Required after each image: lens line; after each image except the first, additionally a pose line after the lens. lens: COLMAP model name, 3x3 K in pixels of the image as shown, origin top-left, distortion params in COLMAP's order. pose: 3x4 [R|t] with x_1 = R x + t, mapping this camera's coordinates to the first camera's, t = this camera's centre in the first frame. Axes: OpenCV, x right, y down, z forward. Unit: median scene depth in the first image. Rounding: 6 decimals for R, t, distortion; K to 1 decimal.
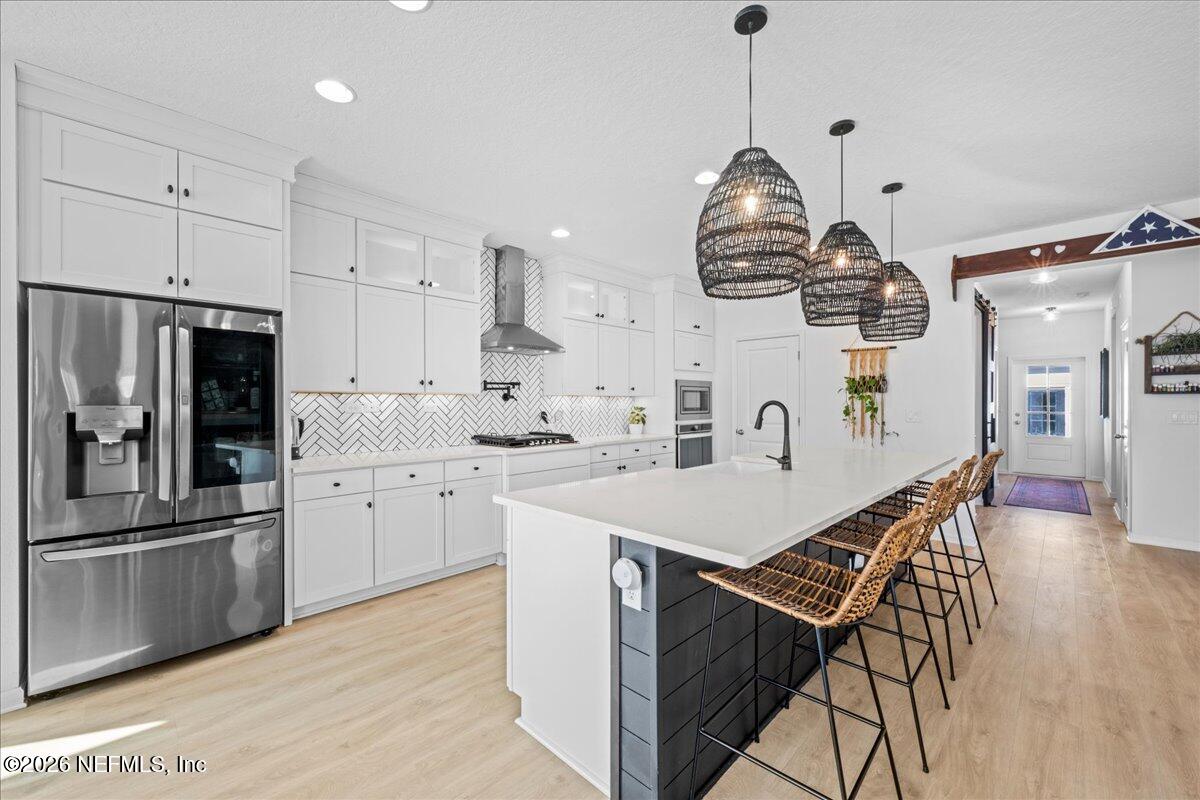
lens RADIAL K [[476.0, 0, 600.0], [0, 476.0, 400.0], [0, 0, 1]] dist [0.000700, 0.000182]
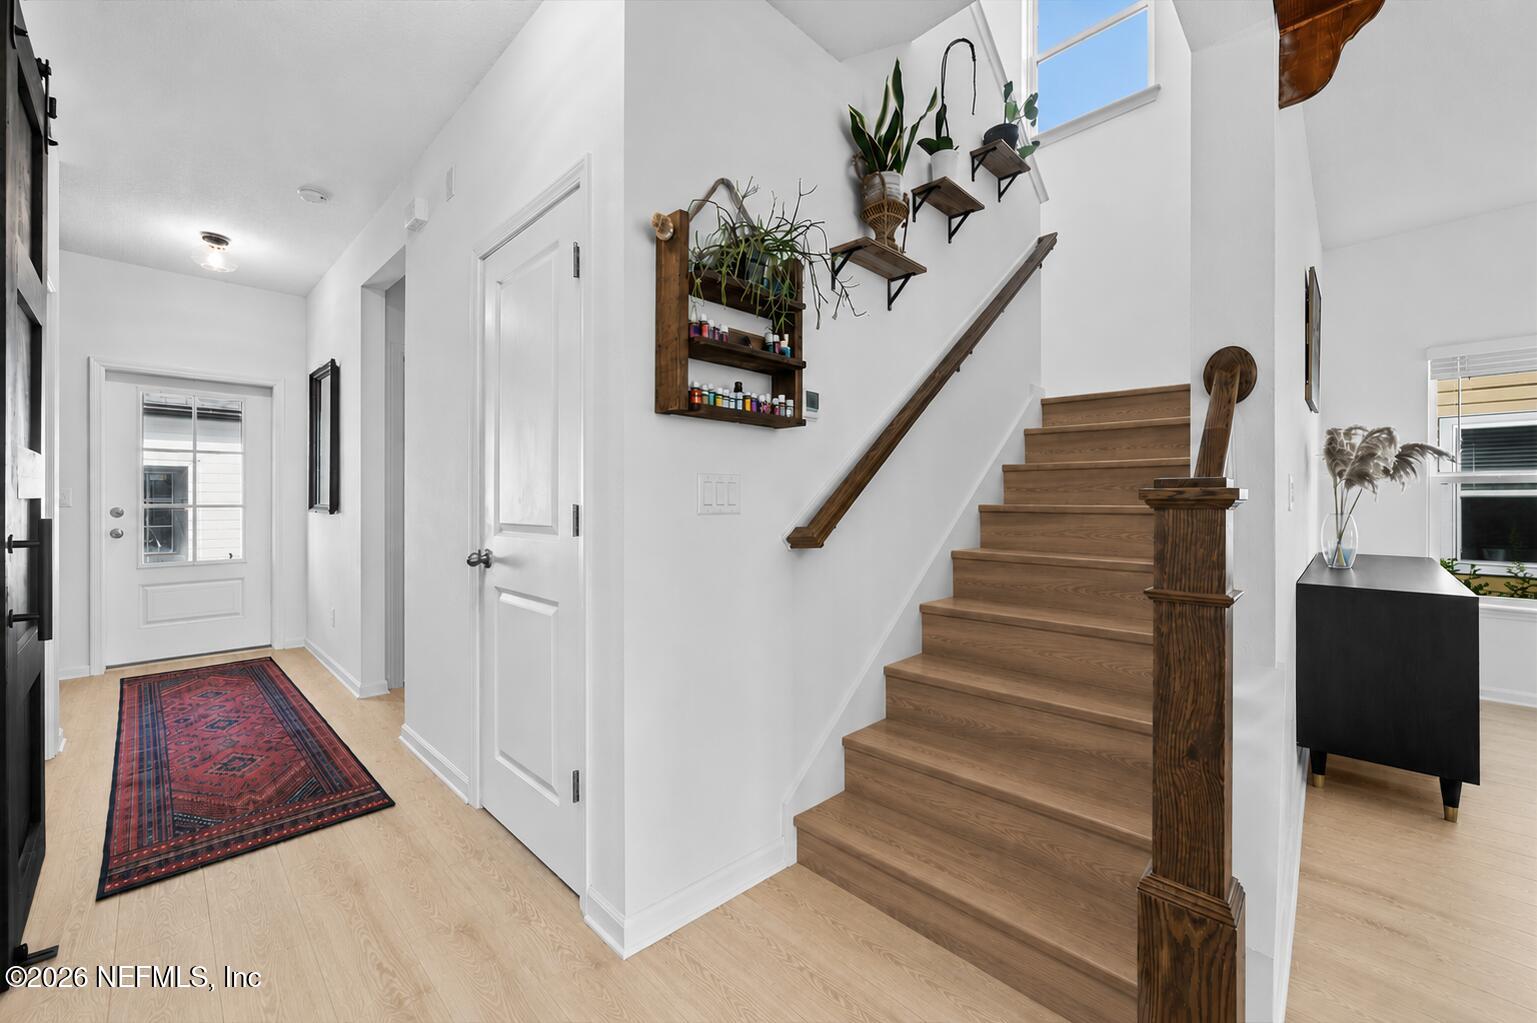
lens RADIAL K [[631.4, 0, 760.4], [0, 631.4, 503.8], [0, 0, 1]] dist [-0.000748, -0.000107]
pose [[0.032876, -0.002209, 0.999457, 0.577622], [-0.005210, 0.999984, 0.002382, 0.029693], [-0.999446, -0.005285, 0.032864, 0.697351]]
